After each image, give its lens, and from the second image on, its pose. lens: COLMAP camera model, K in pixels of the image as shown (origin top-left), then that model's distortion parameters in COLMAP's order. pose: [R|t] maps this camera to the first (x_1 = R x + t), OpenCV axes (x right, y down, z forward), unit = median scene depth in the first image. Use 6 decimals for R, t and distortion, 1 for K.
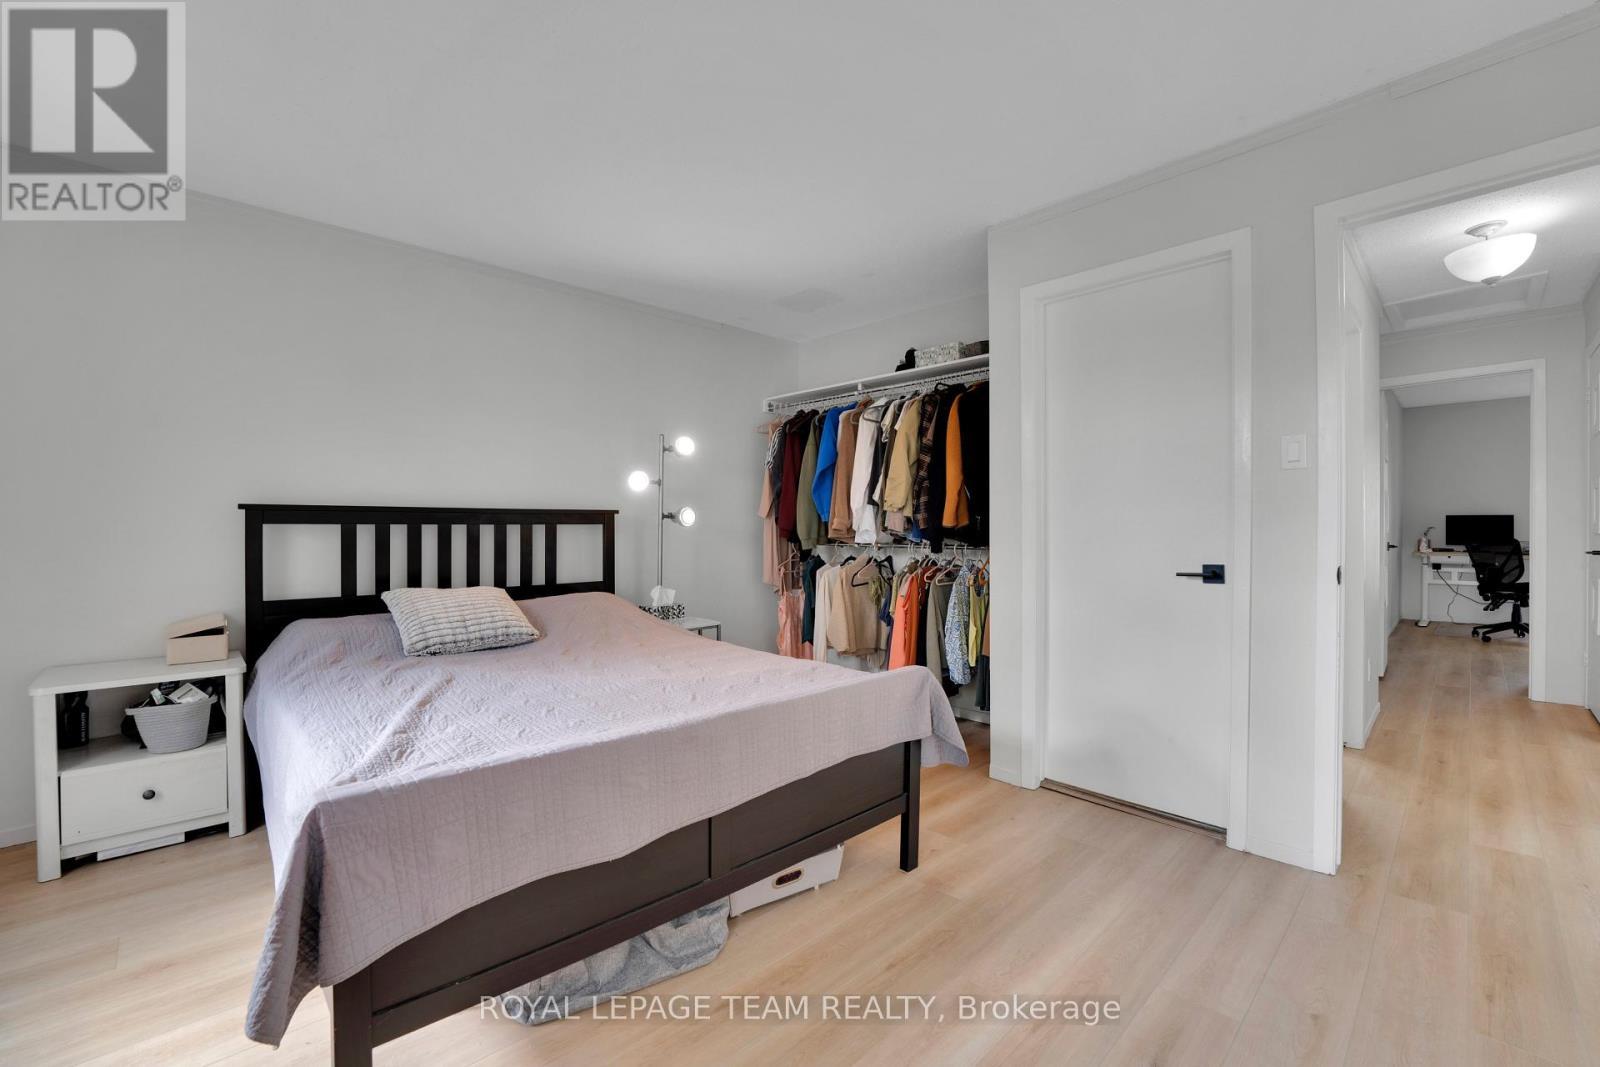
lens RADIAL K [[677.0, 0, 788.3], [0, 677.0, 531.6], [0, 0, 1]] dist [-0.026141, 0.000095]
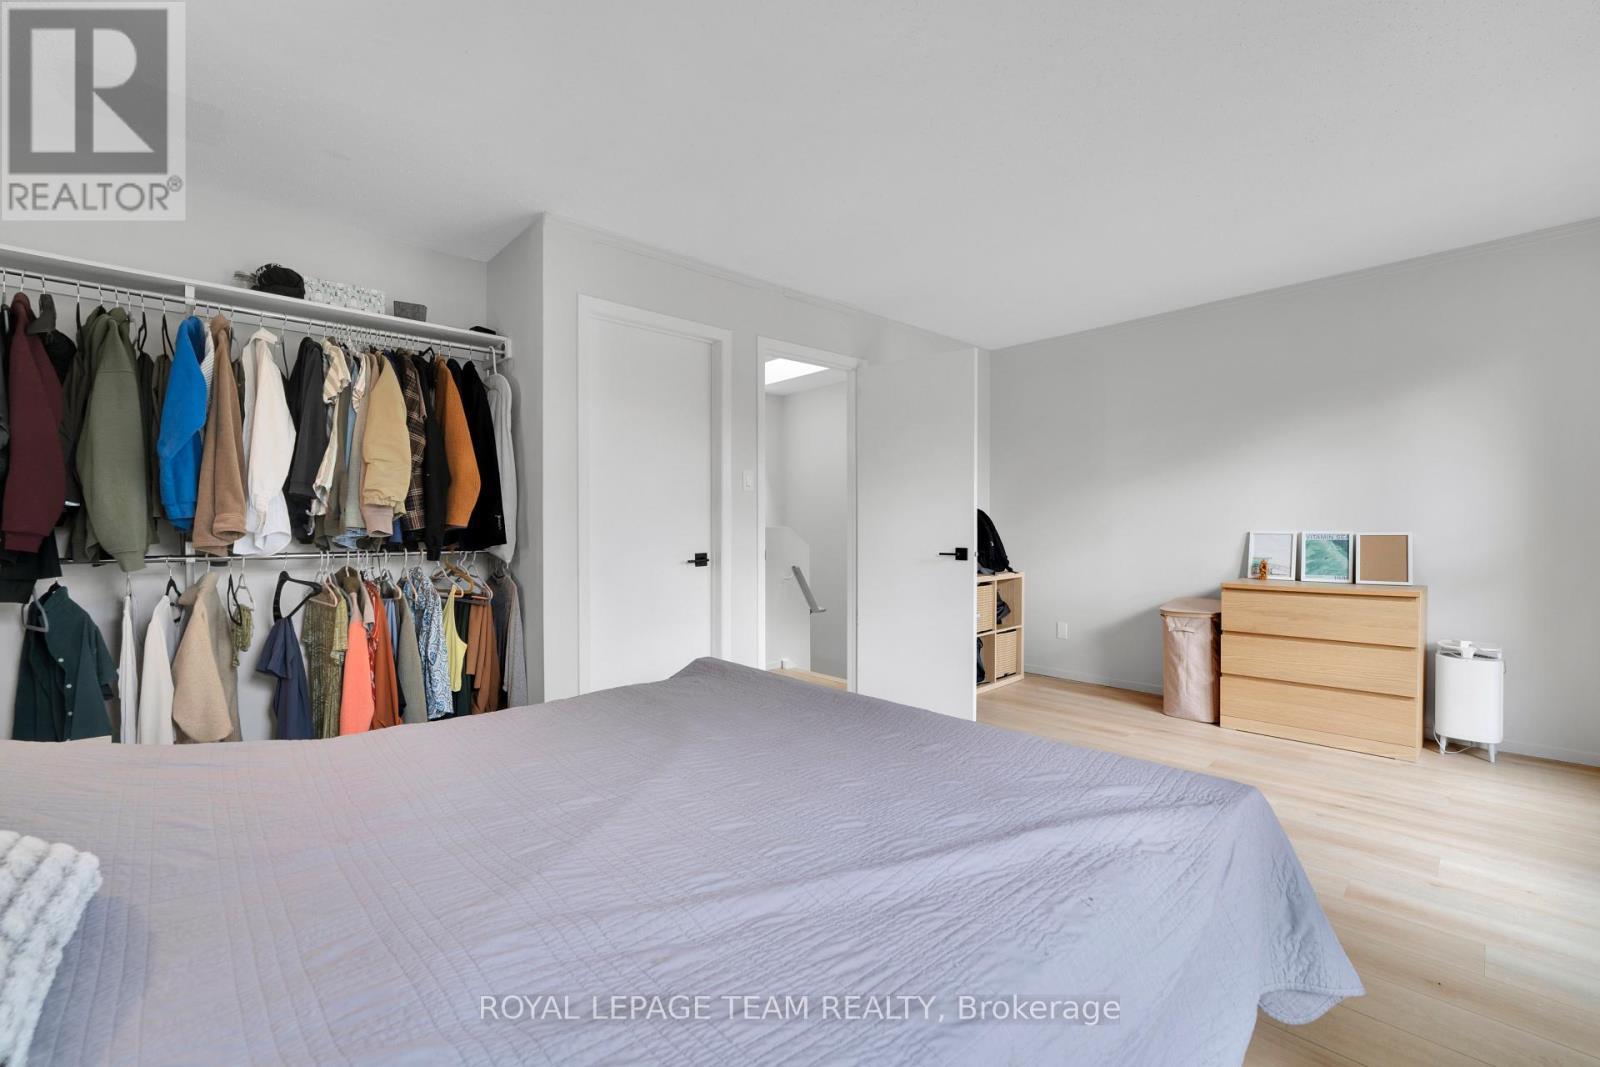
lens RADIAL K [[677.0, 0, 788.3], [0, 677.0, 531.6], [0, 0, 1]] dist [-0.026141, 0.000095]
pose [[0.017356, -0.015113, 0.999735, -0.473068], [0.001315, 0.999885, 0.015092, -0.010818], [-0.999849, 0.001053, 0.017374, 0.463975]]
